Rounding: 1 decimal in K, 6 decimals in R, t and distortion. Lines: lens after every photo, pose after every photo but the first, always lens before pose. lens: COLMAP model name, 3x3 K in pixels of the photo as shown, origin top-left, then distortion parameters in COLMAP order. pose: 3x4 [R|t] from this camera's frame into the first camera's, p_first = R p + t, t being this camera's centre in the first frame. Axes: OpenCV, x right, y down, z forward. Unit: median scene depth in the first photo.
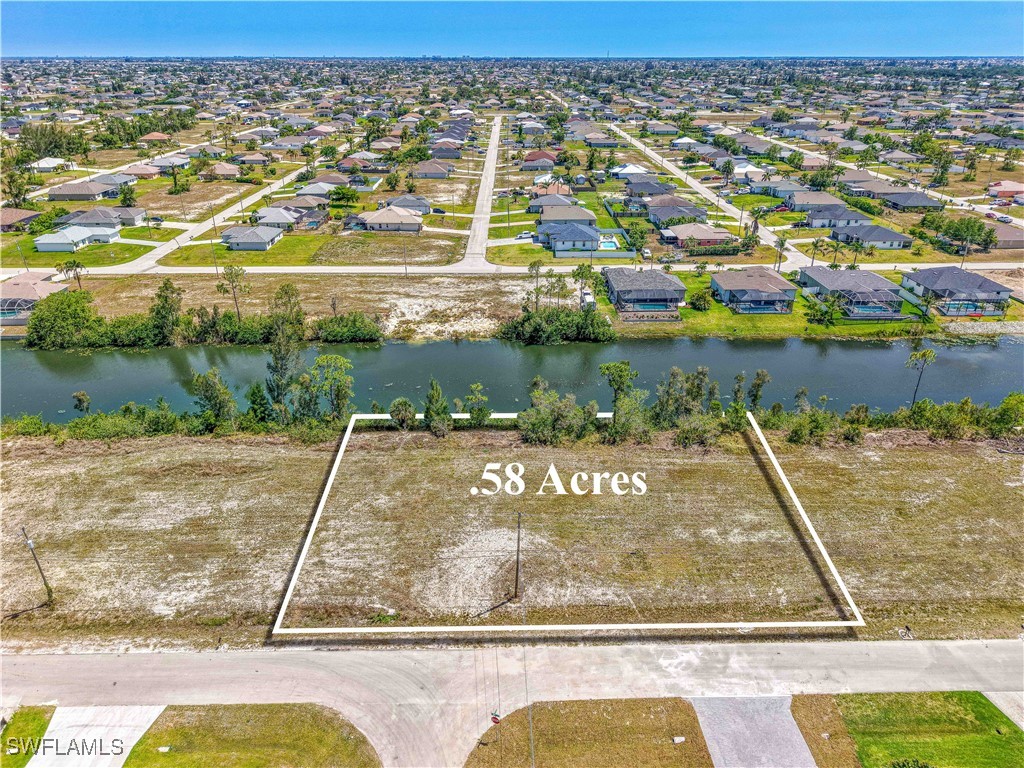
lens RADIAL K [[704.6, 0, 505.5], [0, 704.6, 382.2], [0, 0, 1]] dist [0.052857, -0.070633]
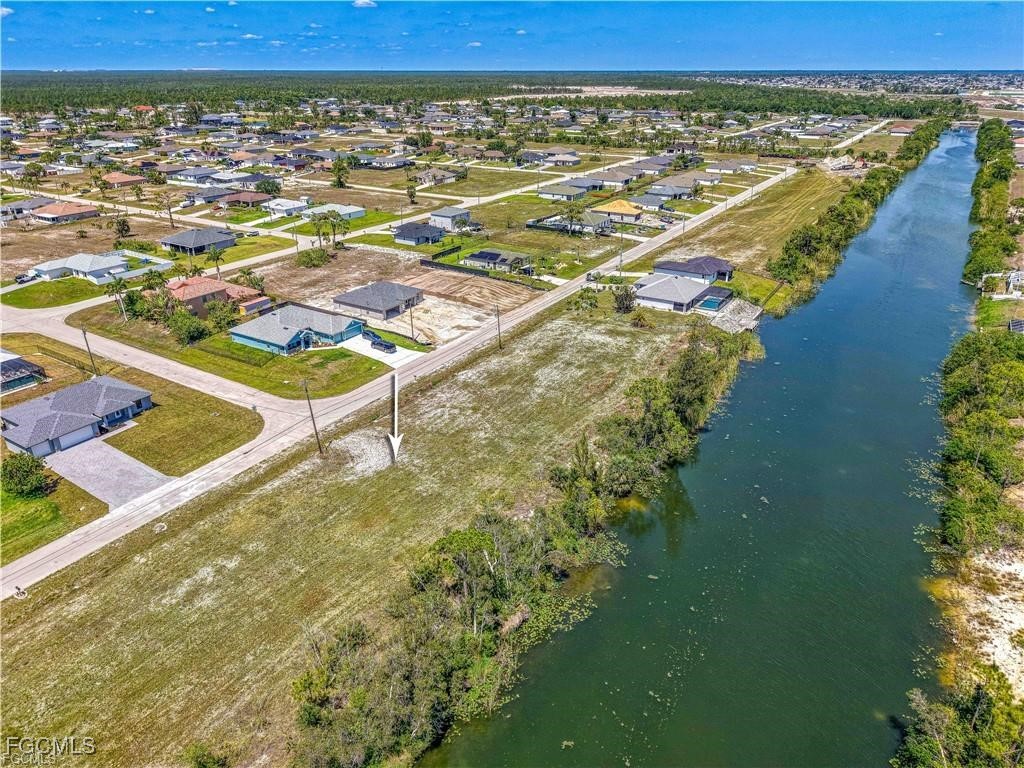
lens RADIAL K [[694.6, 0, 512.0], [0, 694.6, 384.0], [0, 0, 1]] dist [0.064732, -0.082522]
pose [[-0.542427, 0.345261, -0.765877, 0.703728], [-0.350428, 0.735563, 0.579783, -0.627503], [0.763527, 0.582874, -0.278000, 1.366577]]
